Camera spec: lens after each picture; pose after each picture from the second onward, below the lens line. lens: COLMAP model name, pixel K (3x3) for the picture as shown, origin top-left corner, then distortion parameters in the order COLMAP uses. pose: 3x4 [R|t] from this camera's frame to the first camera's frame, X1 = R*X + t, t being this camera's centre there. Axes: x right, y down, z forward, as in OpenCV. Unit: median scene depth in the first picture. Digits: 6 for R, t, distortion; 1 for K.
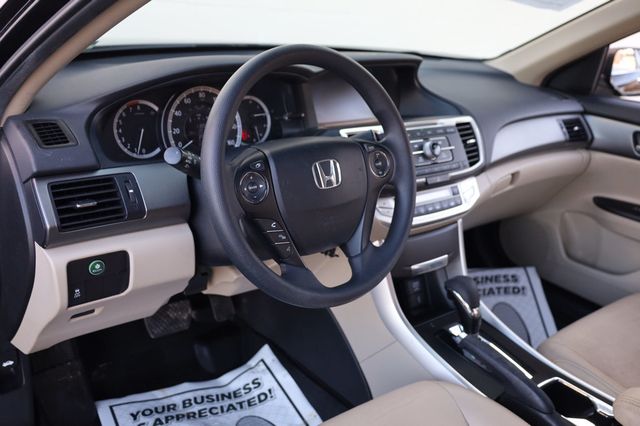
lens RADIAL K [[620.4, 0, 320.9], [0, 620.4, 209.0], [0, 0, 1]] dist [0.074738, 0.000000]
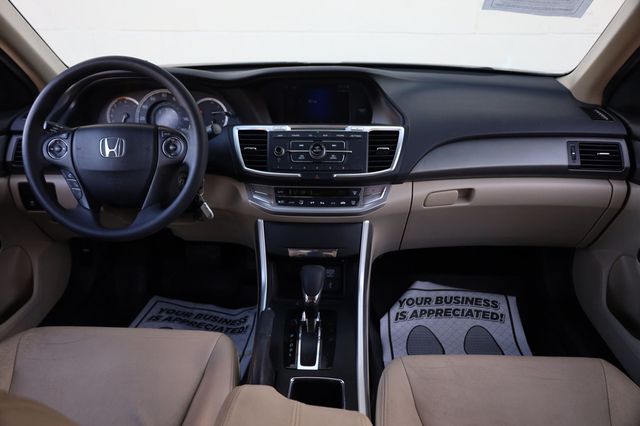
lens RADIAL K [[539.1, 0, 318.1], [0, 539.1, 220.0], [0, 0, 1]] dist [0.018232, -0.003626]
pose [[0.750490, 0.170925, -0.638396, 0.841570], [-0.163916, 0.983935, 0.070742, -0.041002], [0.640232, 0.051552, 0.766450, 0.256043]]
